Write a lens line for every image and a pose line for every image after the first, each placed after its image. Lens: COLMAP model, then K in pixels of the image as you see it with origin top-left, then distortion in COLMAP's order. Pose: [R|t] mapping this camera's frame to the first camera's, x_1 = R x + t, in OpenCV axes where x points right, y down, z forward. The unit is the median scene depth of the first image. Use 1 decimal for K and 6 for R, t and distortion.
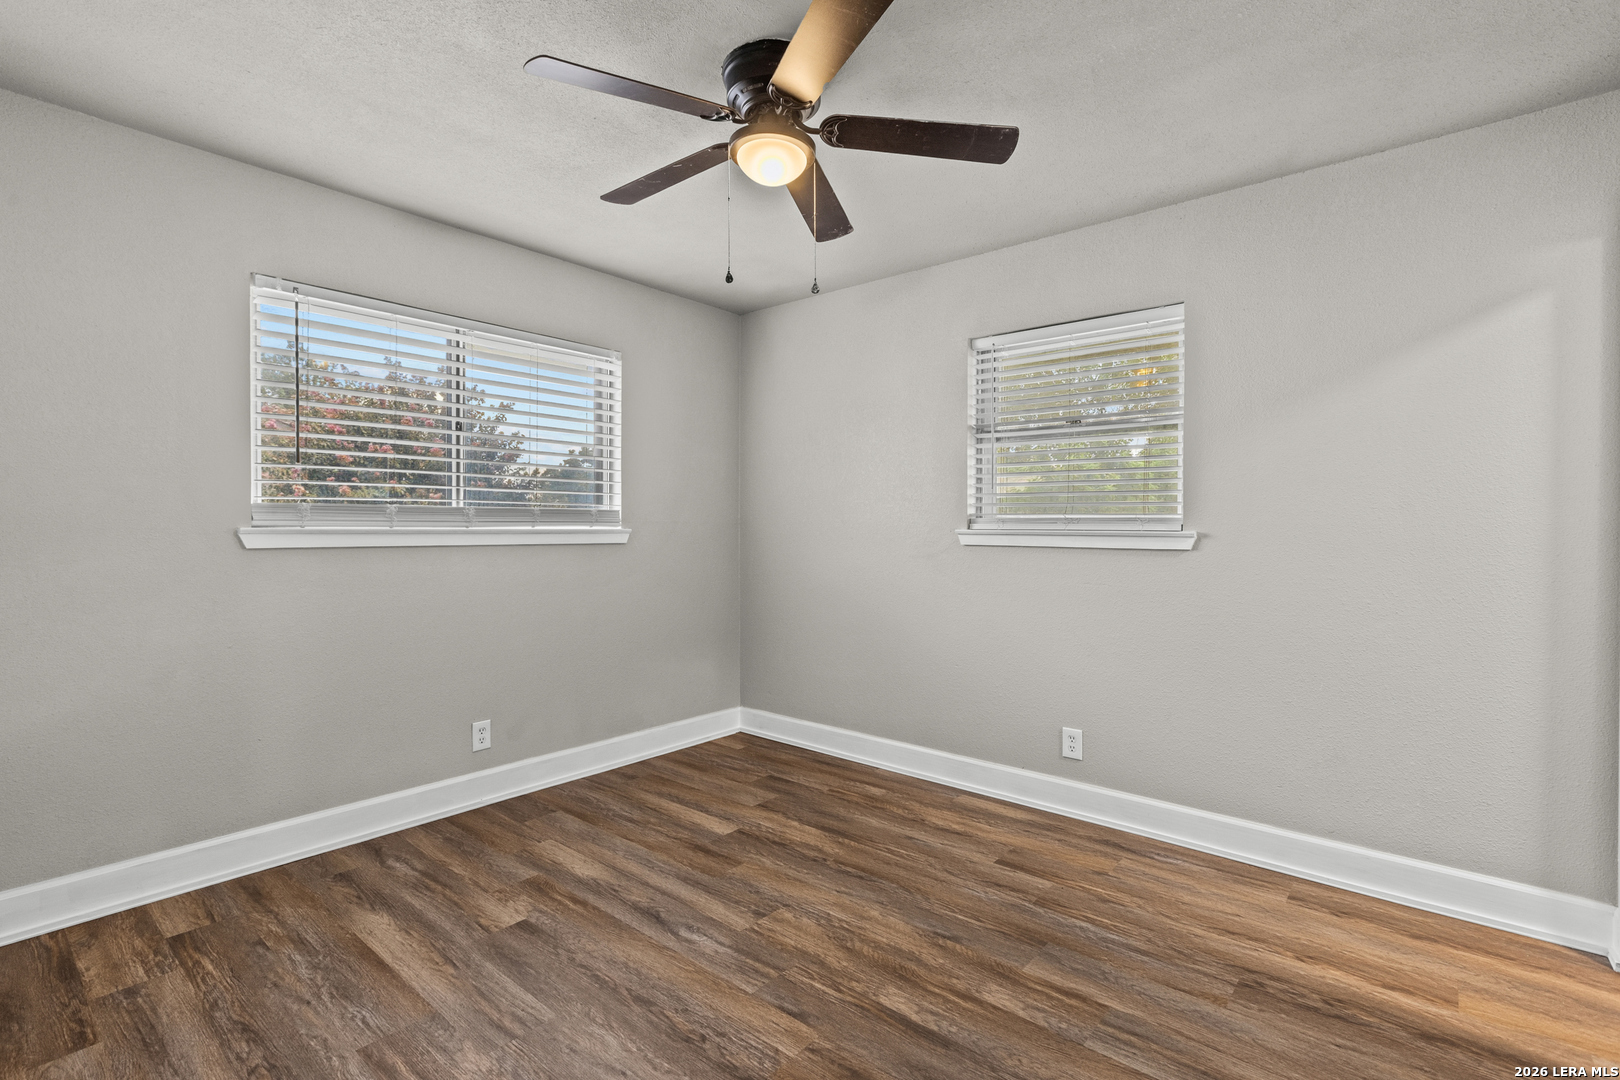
lens RADIAL K [[725.2, 0, 798.3], [0, 725.2, 528.2], [0, 0, 1]] dist [0.001076, -0.000448]
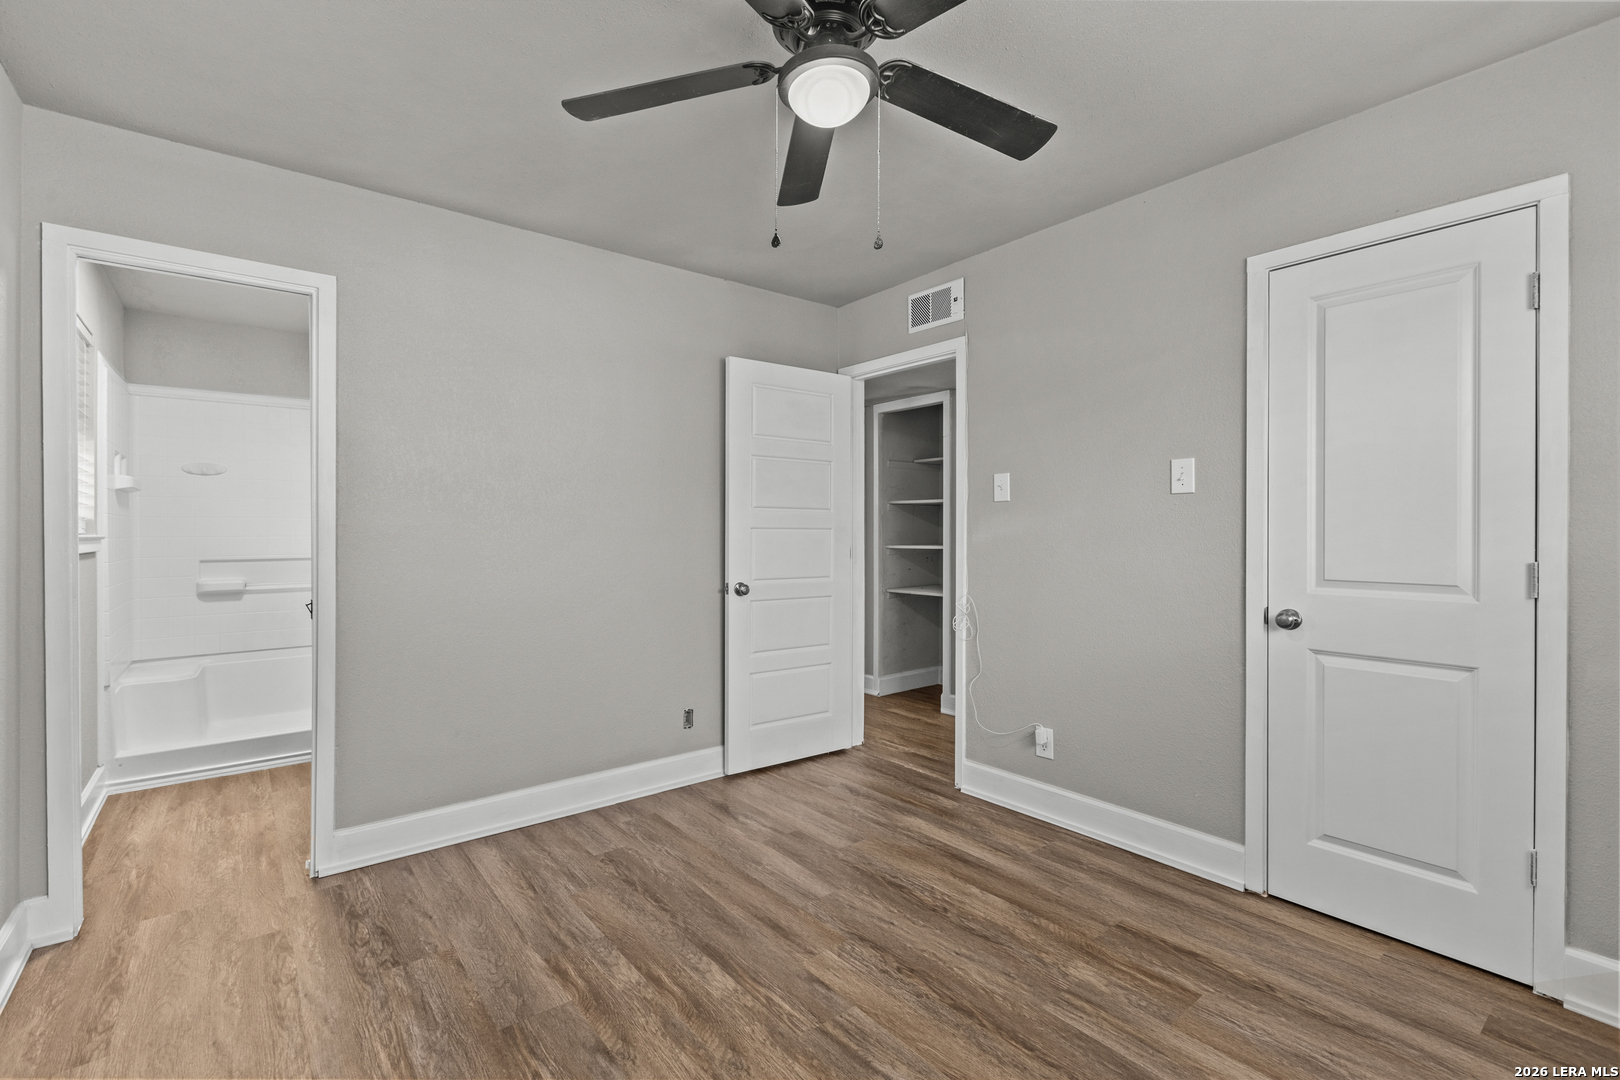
lens RADIAL K [[725.2, 0, 798.3], [0, 725.2, 528.2], [0, 0, 1]] dist [0.001076, -0.000448]
pose [[-0.979451, -0.001298, 0.201678, -0.188524], [-0.002074, 0.999991, -0.003634, -0.013564], [-0.201672, -0.003978, -0.979445, 1.994972]]
